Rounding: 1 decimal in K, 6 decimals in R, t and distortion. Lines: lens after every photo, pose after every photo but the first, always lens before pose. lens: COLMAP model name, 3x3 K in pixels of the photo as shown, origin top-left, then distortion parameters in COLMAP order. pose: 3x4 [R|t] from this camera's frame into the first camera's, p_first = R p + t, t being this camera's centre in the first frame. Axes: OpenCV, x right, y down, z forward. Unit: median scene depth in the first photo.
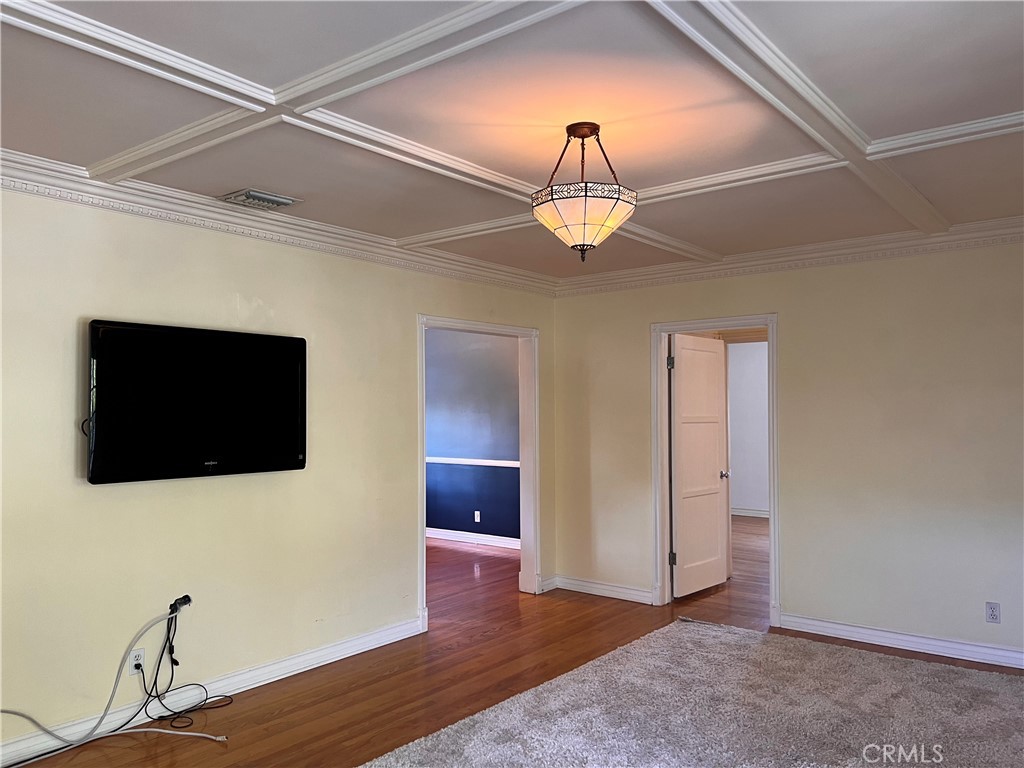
lens RADIAL K [[774.8, 0, 509.2], [0, 774.8, 393.8], [0, 0, 1]] dist [0.057028, -0.071300]
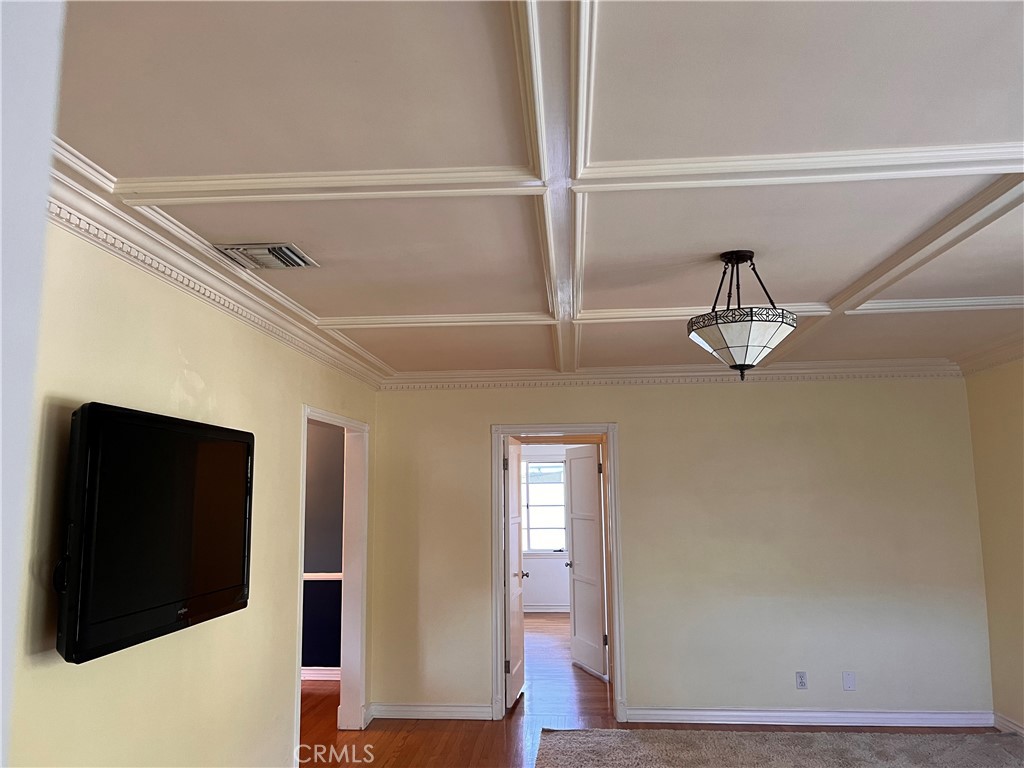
lens RADIAL K [[774.8, 0, 506.5], [0, 774.8, 380.4], [0, 0, 1]] dist [0.057028, -0.071300]
pose [[0.831516, 0.075313, 0.550371, -0.402490], [-0.003892, 0.991532, -0.129801, -0.019571], [-0.555486, 0.105790, 0.824769, 0.175856]]
